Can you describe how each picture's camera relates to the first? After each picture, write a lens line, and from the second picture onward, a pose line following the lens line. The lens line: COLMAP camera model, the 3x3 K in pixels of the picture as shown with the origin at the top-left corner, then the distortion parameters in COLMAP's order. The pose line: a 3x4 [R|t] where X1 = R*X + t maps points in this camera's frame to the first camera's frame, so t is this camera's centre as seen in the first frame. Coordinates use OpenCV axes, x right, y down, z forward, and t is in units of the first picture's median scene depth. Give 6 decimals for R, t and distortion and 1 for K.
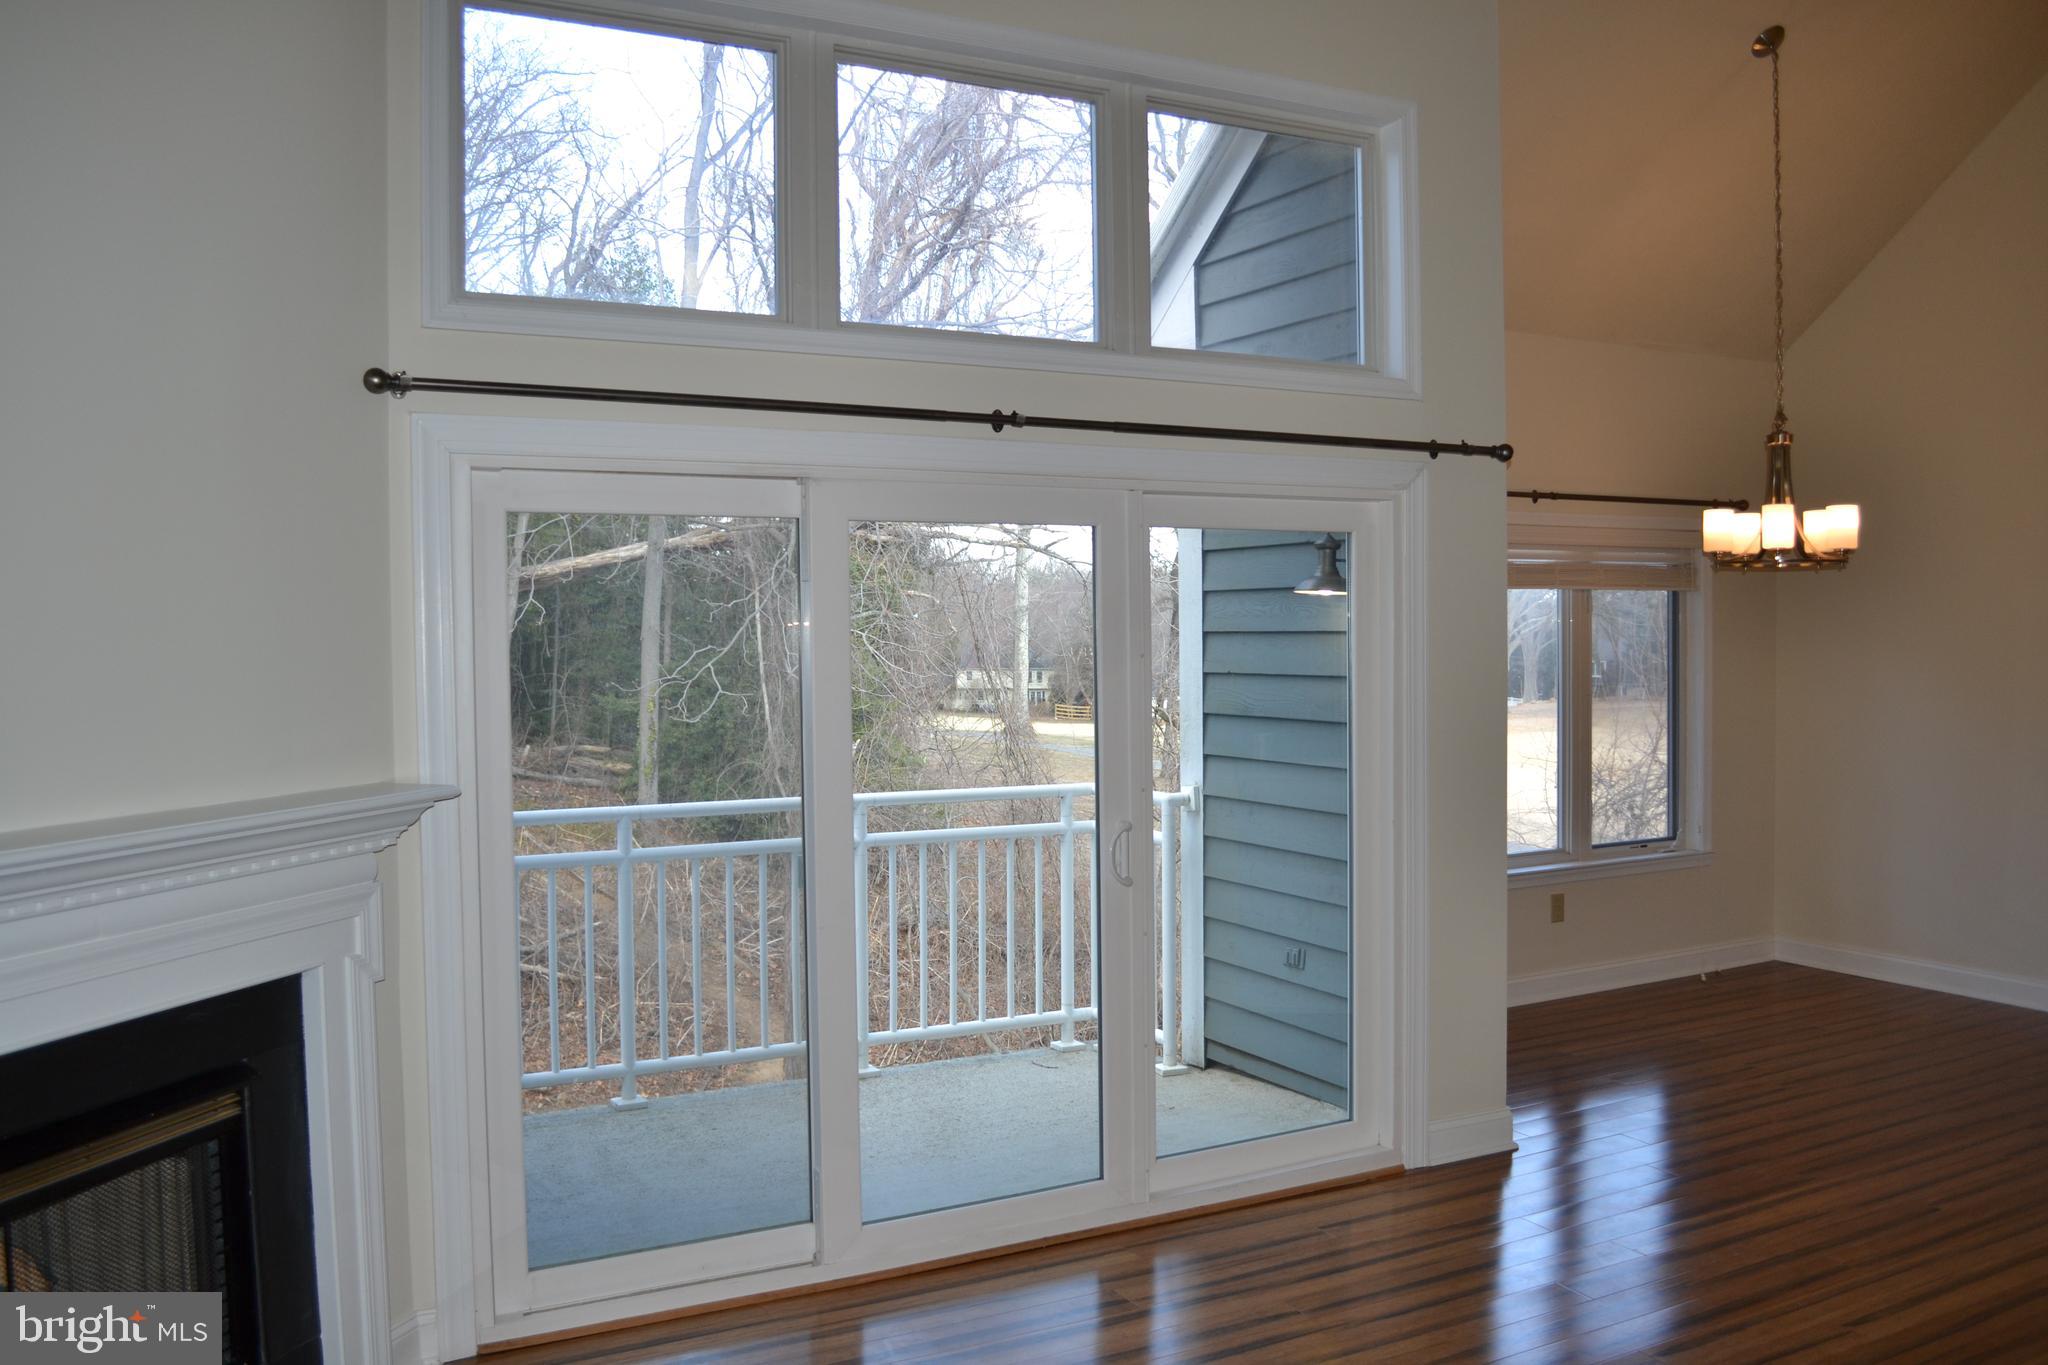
lens RADIAL K [[1632.2, 0, 1024.0], [0, 1632.2, 682.5], [0, 0, 1]] dist [-0.069936, -0.002156]
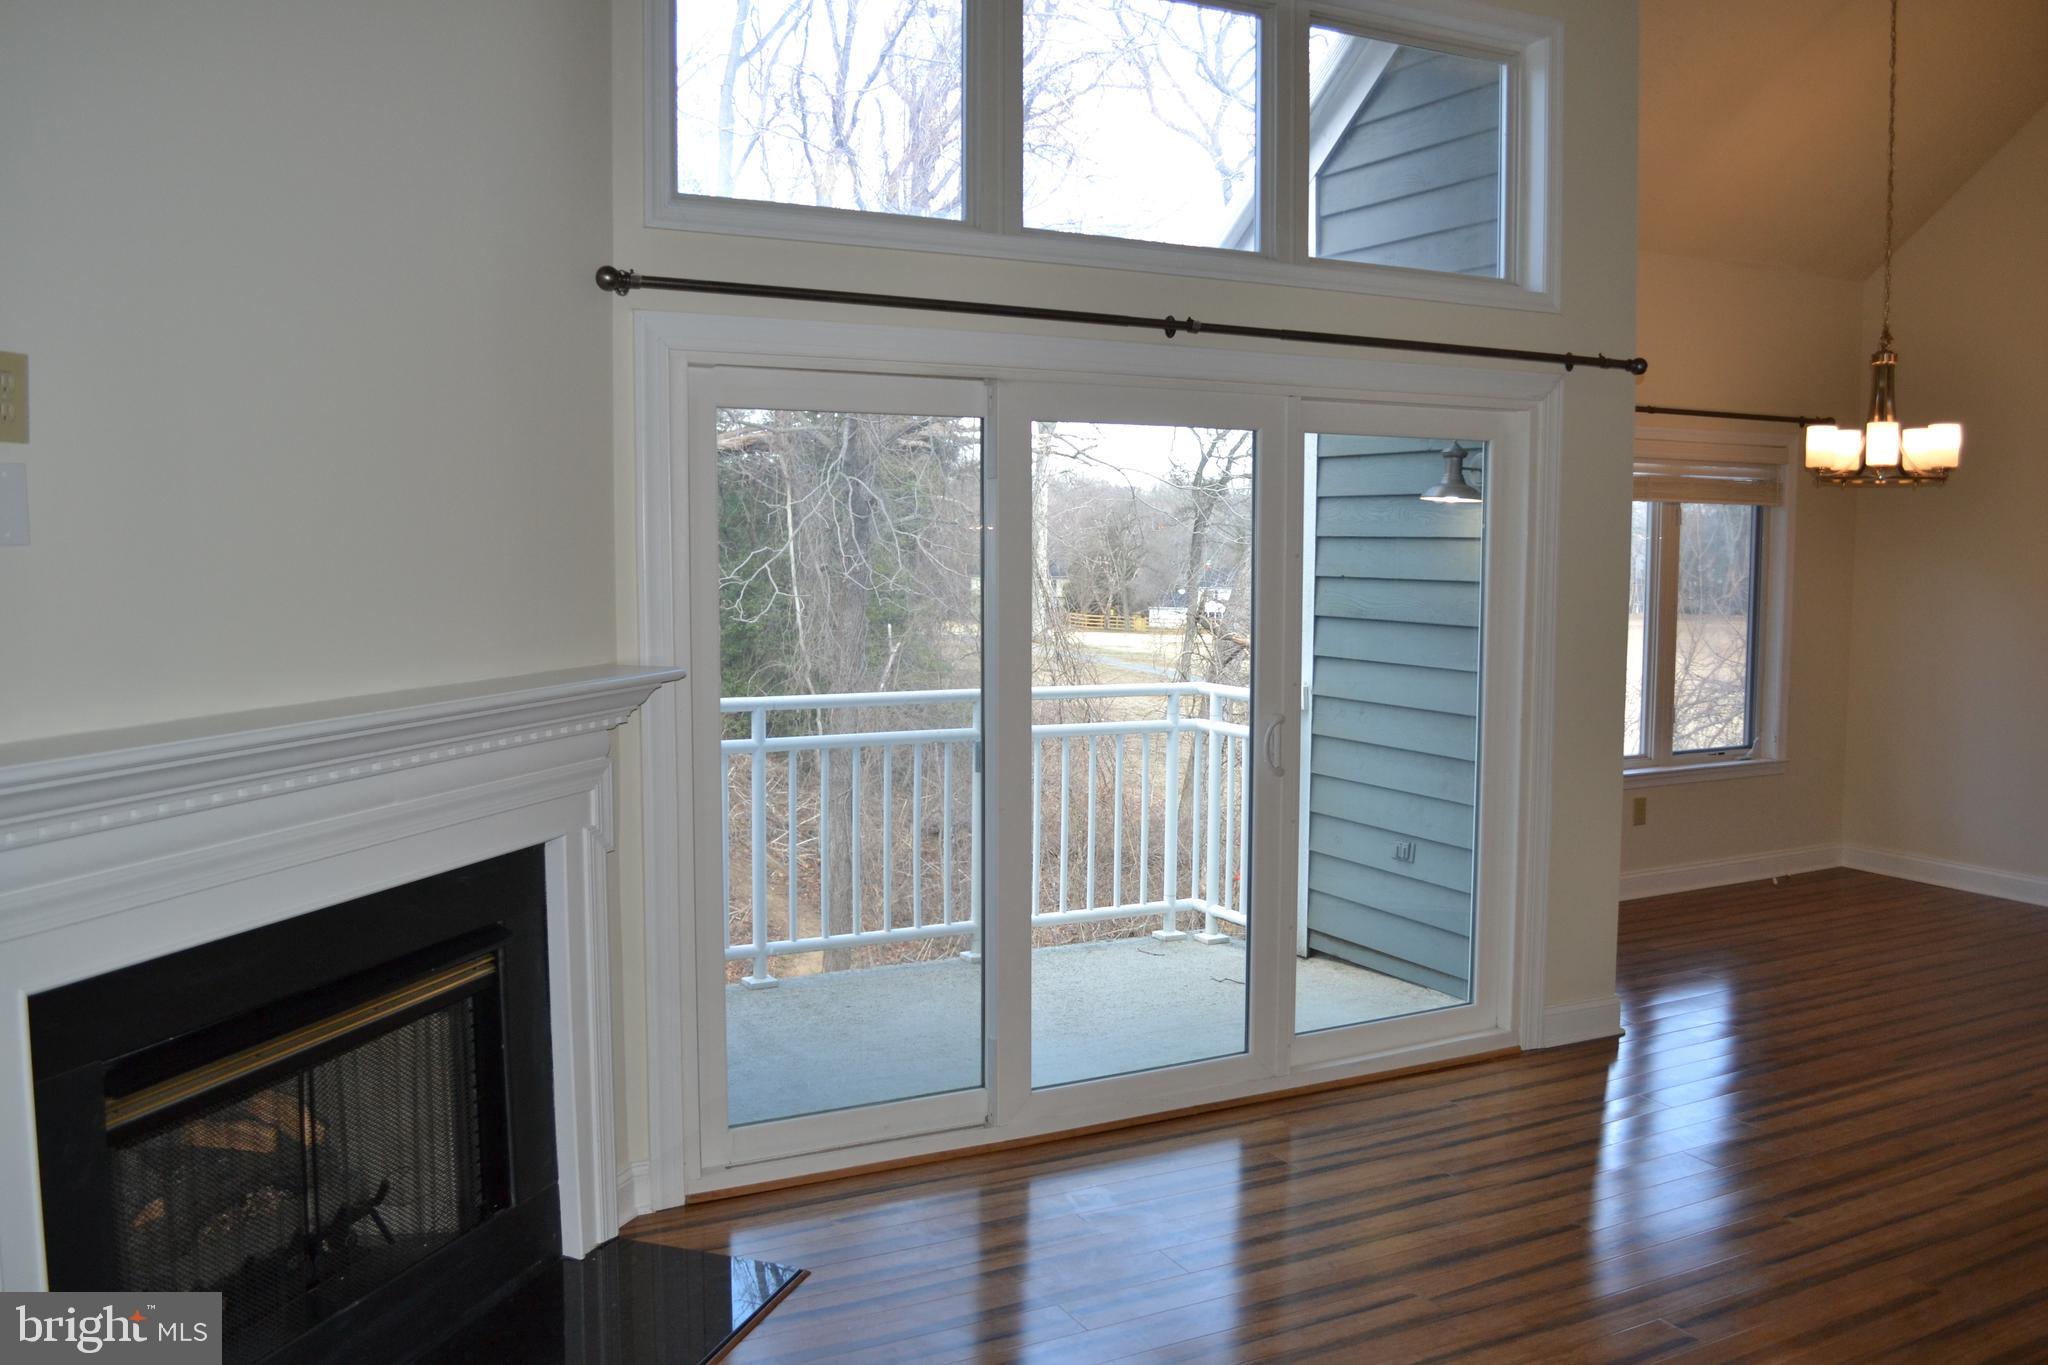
lens RADIAL K [[1632.2, 0, 1024.0], [0, 1632.2, 682.5], [0, 0, 1]] dist [-0.069936, -0.002156]
pose [[0.999878, 0.014916, -0.004651, -0.082106], [-0.014632, 0.998318, 0.056103, 0.007141], [0.005480, -0.056028, 0.998414, -0.037518]]
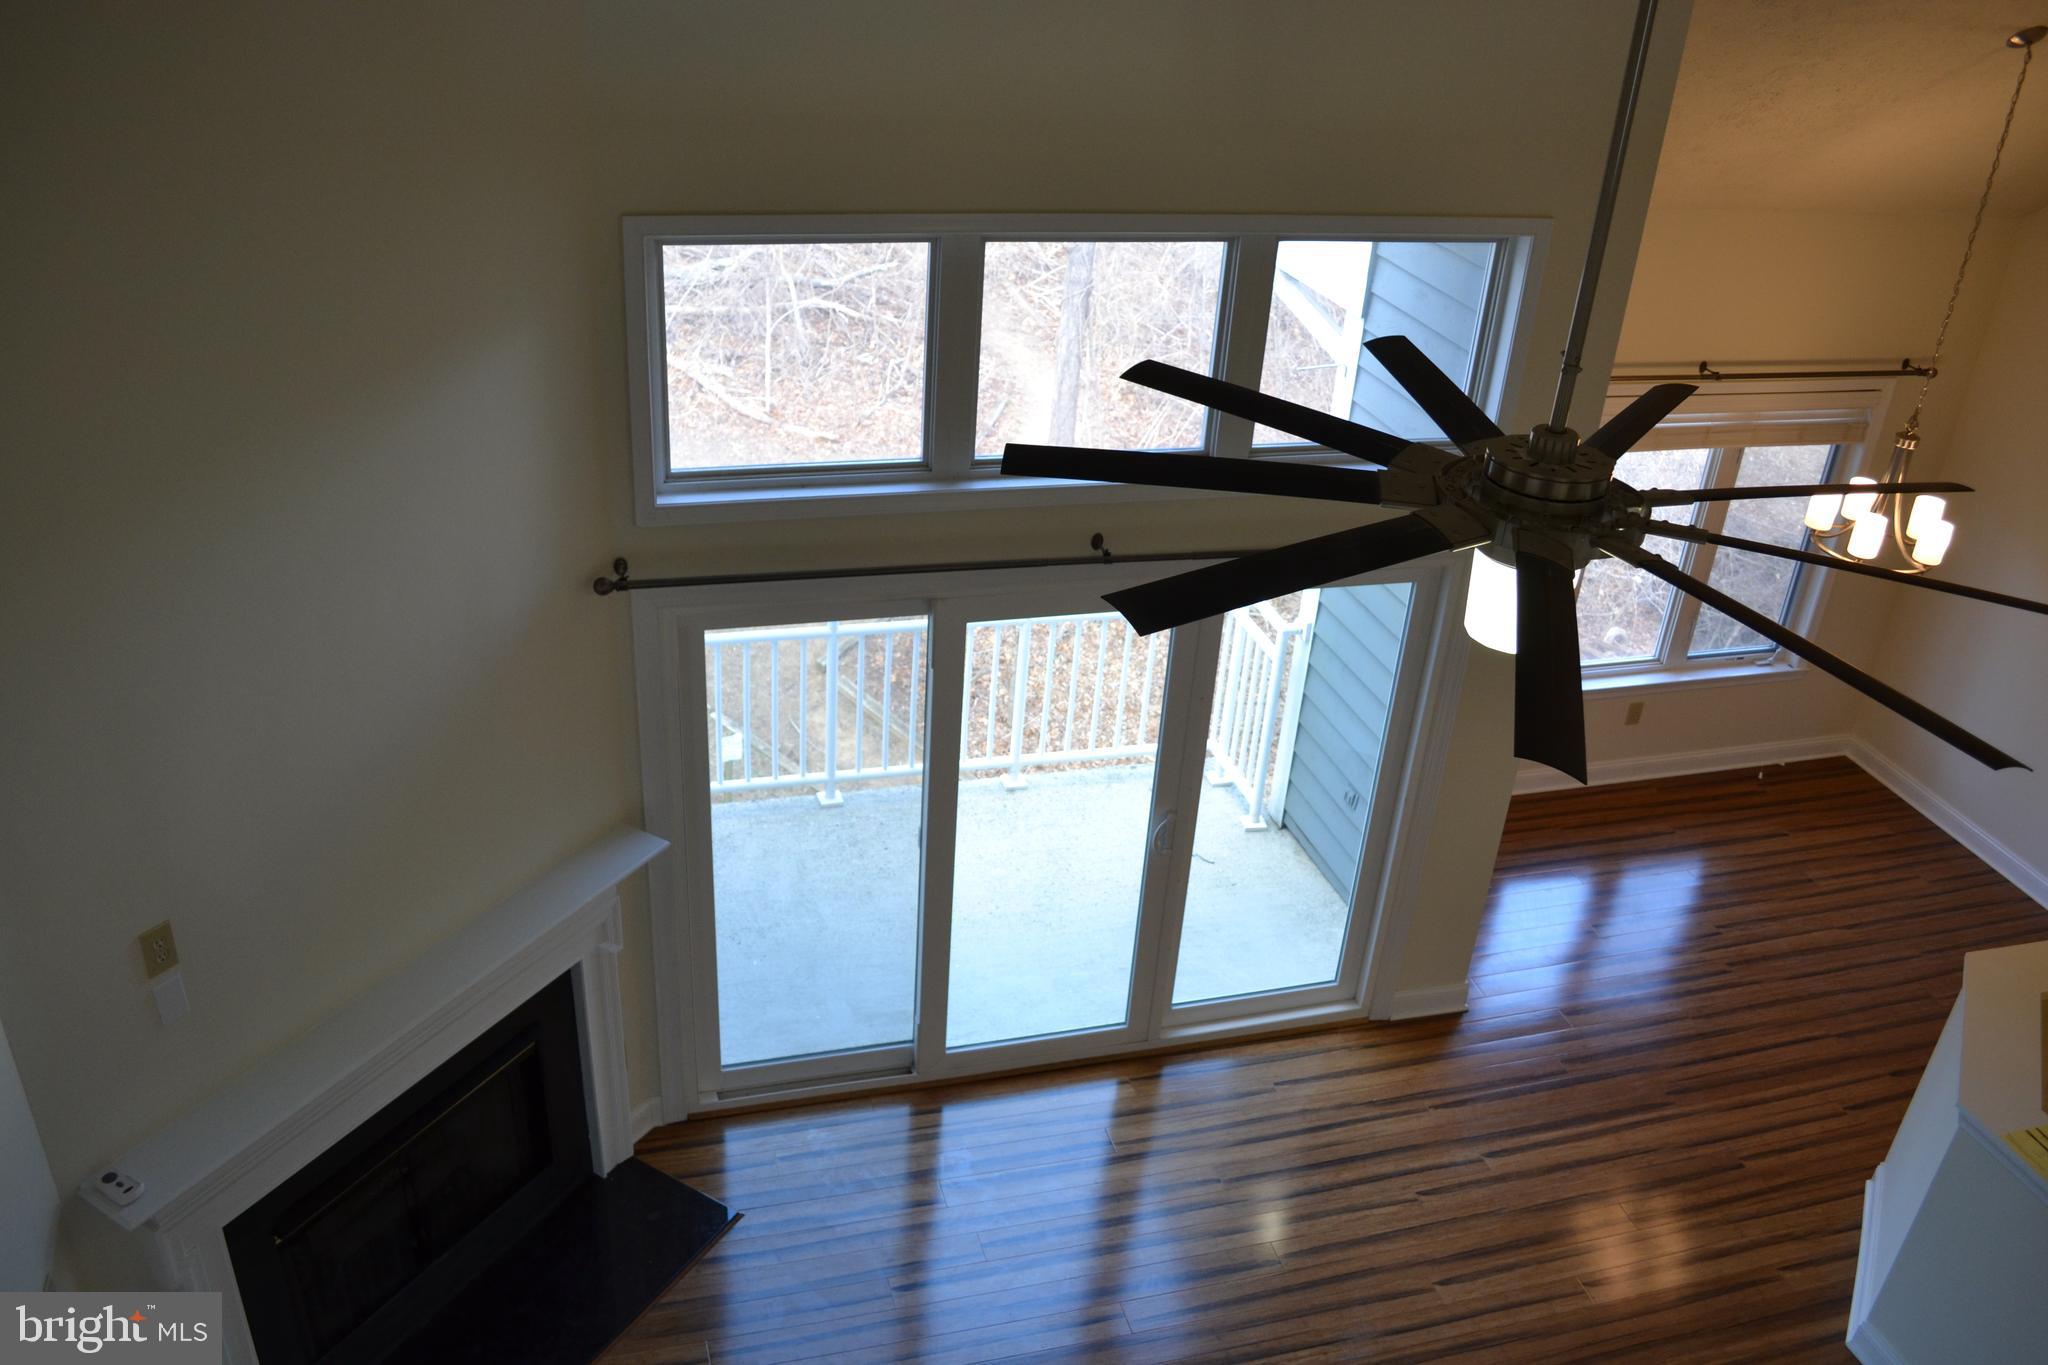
lens RADIAL K [[1632.2, 0, 1024.0], [0, 1632.2, 682.5], [0, 0, 1]] dist [-0.069936, -0.002156]
pose [[0.975088, 0.164285, -0.149044, 0.105812], [-0.079451, 0.886005, 0.456819, -0.506379], [0.207102, -0.433597, 0.876985, -0.106817]]
